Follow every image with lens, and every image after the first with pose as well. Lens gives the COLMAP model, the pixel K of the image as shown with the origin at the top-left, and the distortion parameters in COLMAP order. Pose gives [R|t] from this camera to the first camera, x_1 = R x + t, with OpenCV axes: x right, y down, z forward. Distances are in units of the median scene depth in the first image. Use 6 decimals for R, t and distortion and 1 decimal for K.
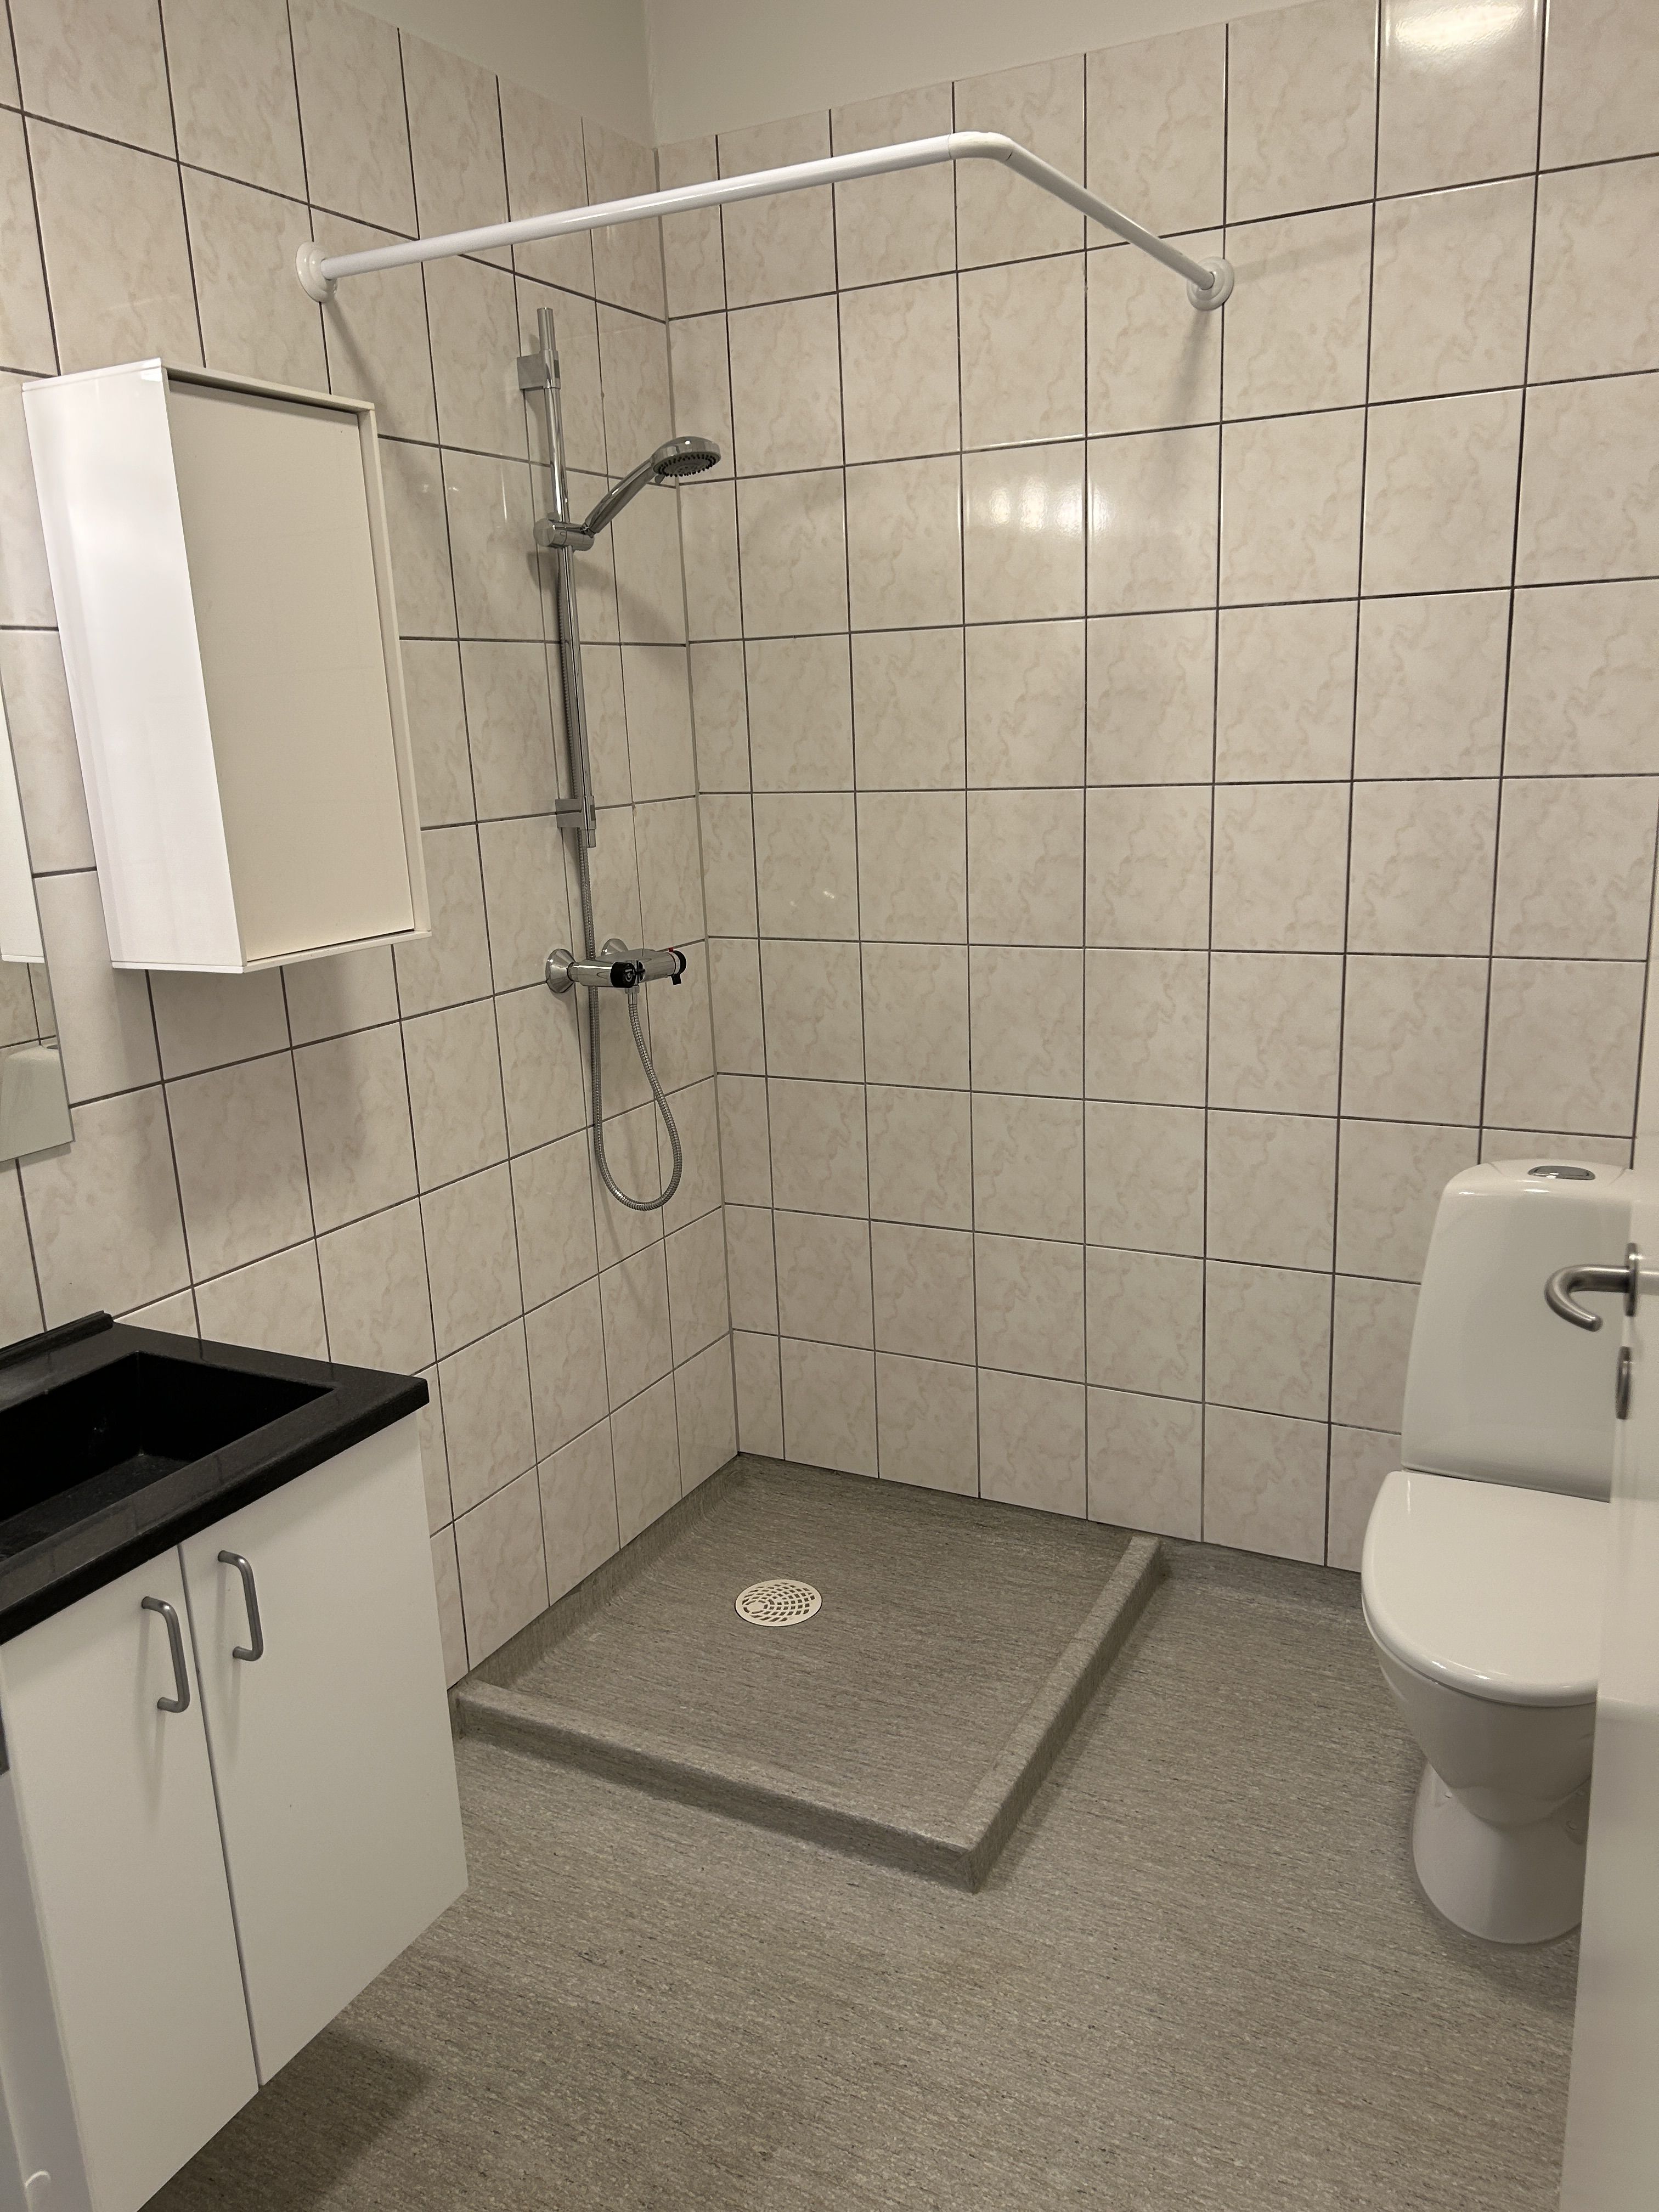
lens RADIAL K [[1672.7, 0, 839.2], [0, 1672.7, 1117.9], [0, 0, 1]] dist [0.062686, -0.069617]
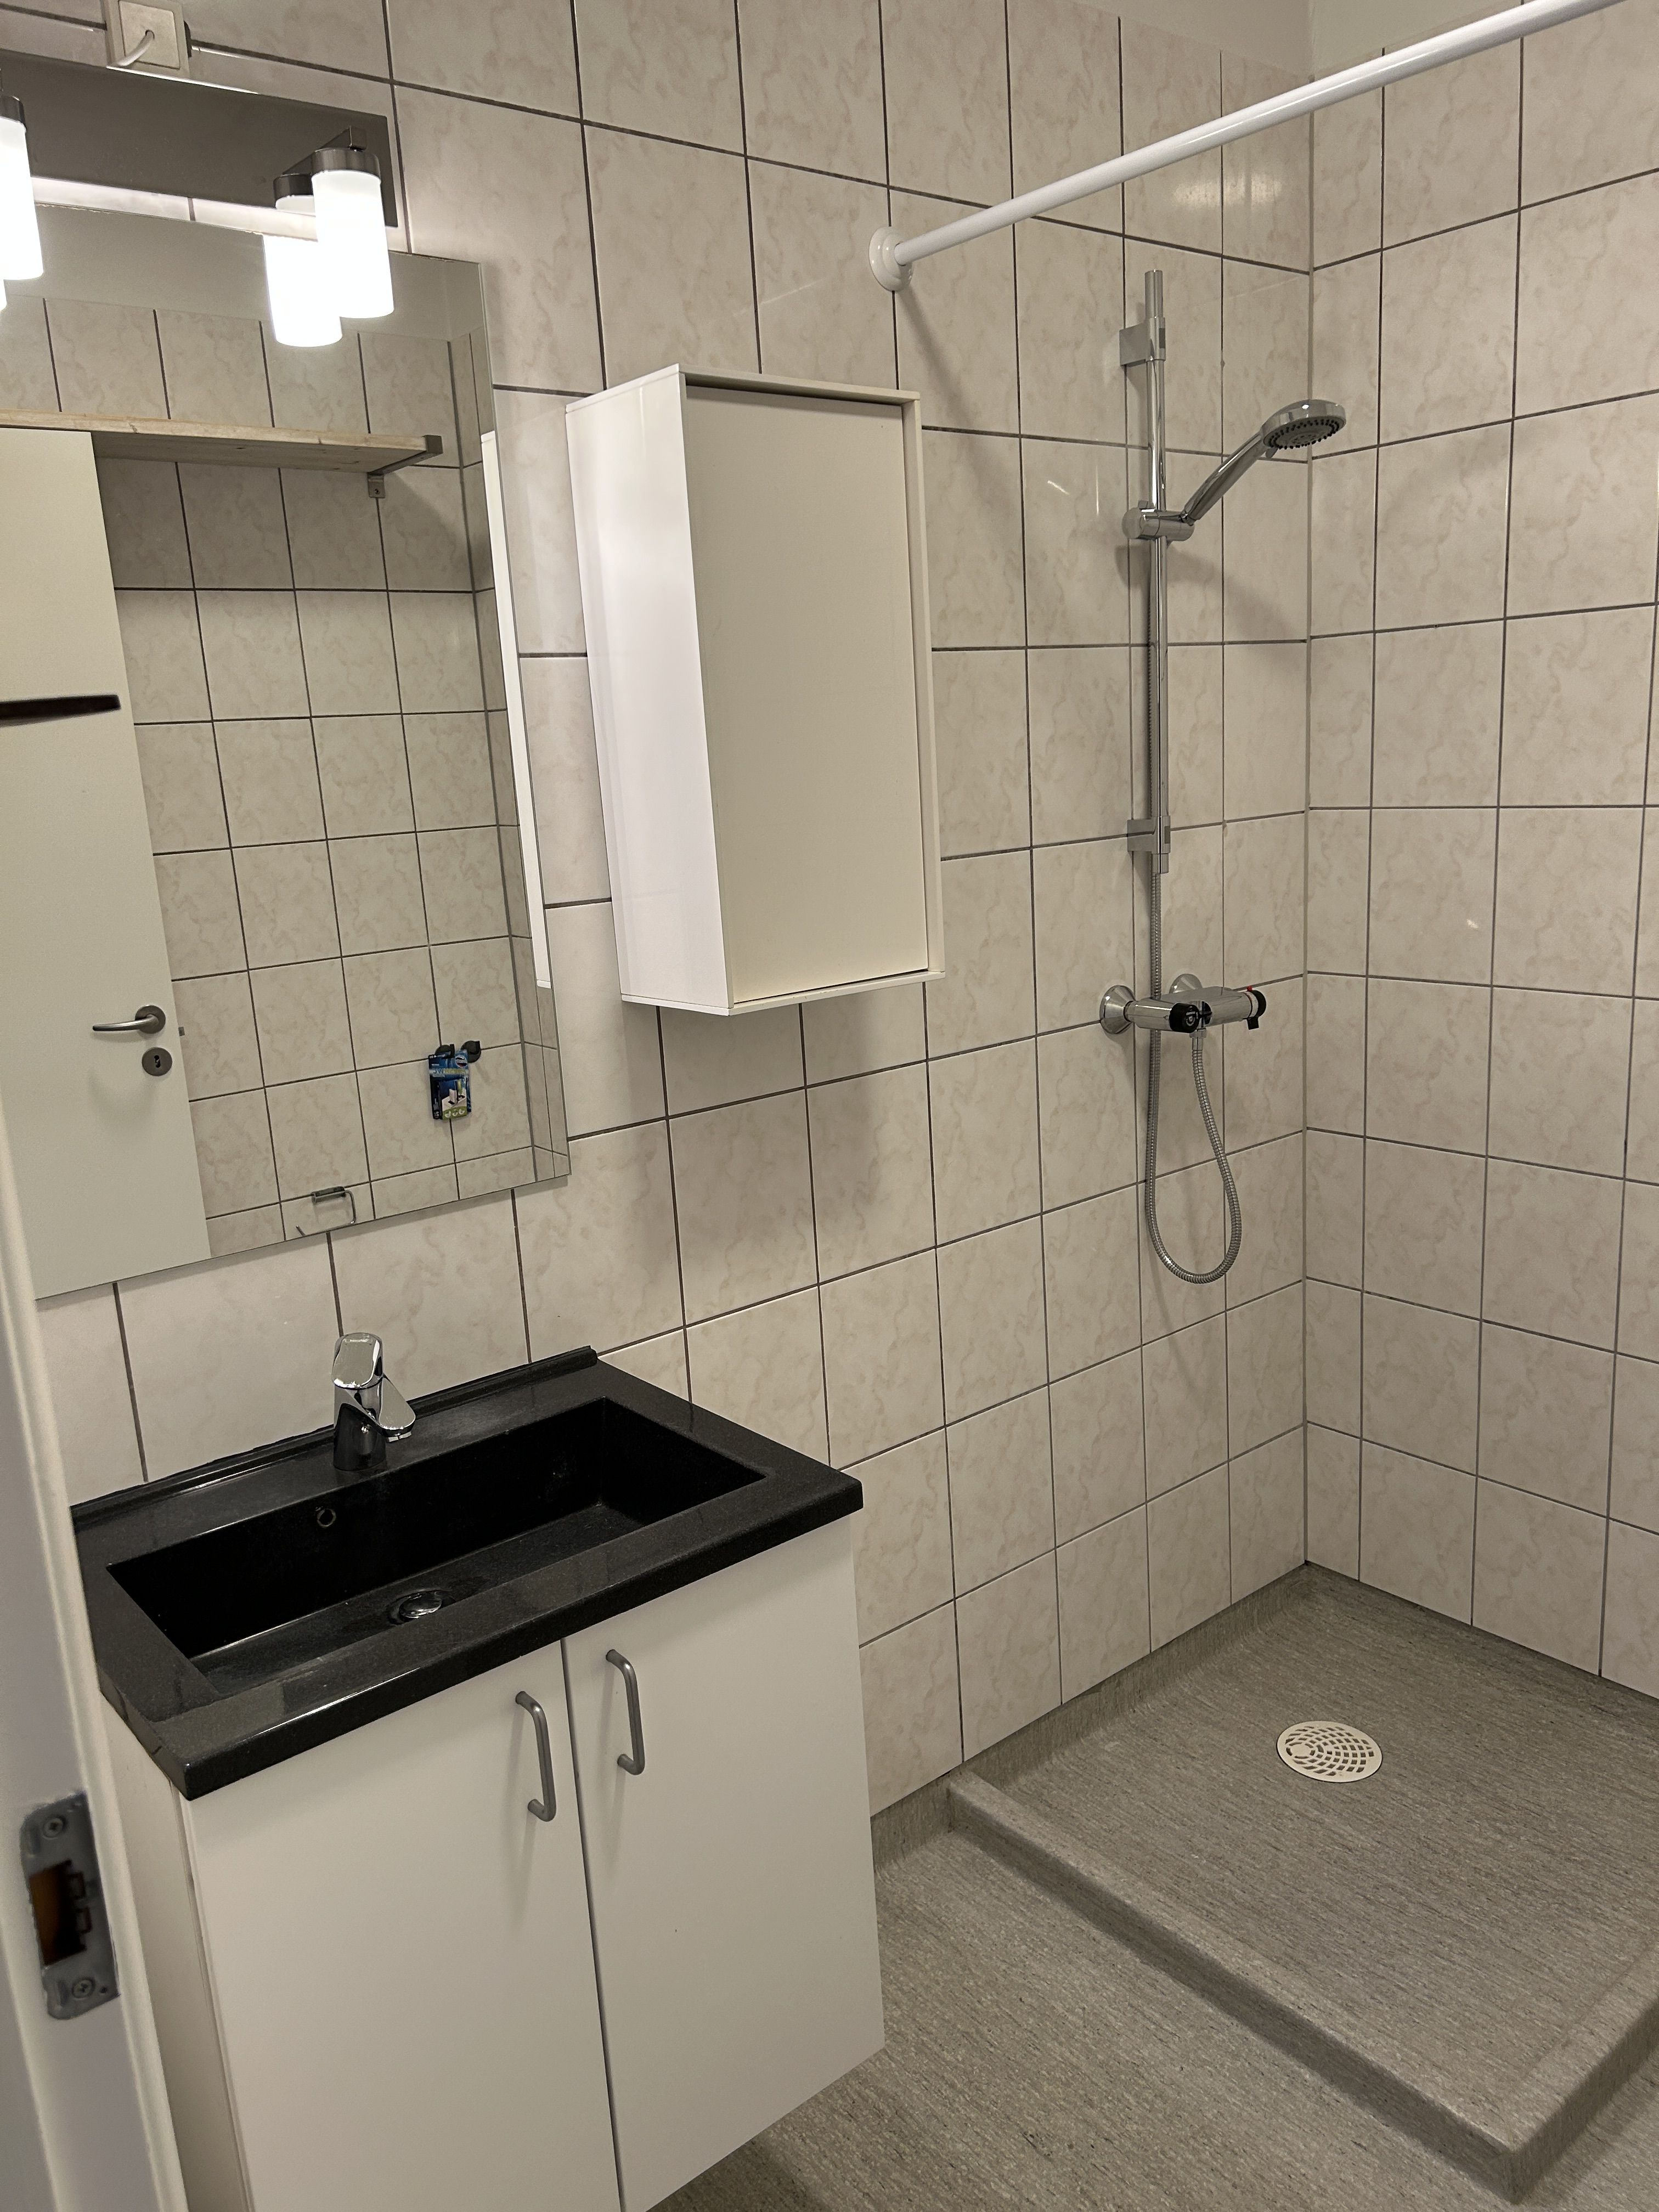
lens RADIAL K [[1672.7, 0, 847.6], [0, 1672.7, 1110.7], [0, 0, 1]] dist [0.062686, -0.069617]
pose [[0.919588, 0.075145, -0.385631, 0.054212], [-0.075346, 0.997050, 0.014616, -0.038000], [0.385592, 0.015615, 0.922537, 0.120929]]
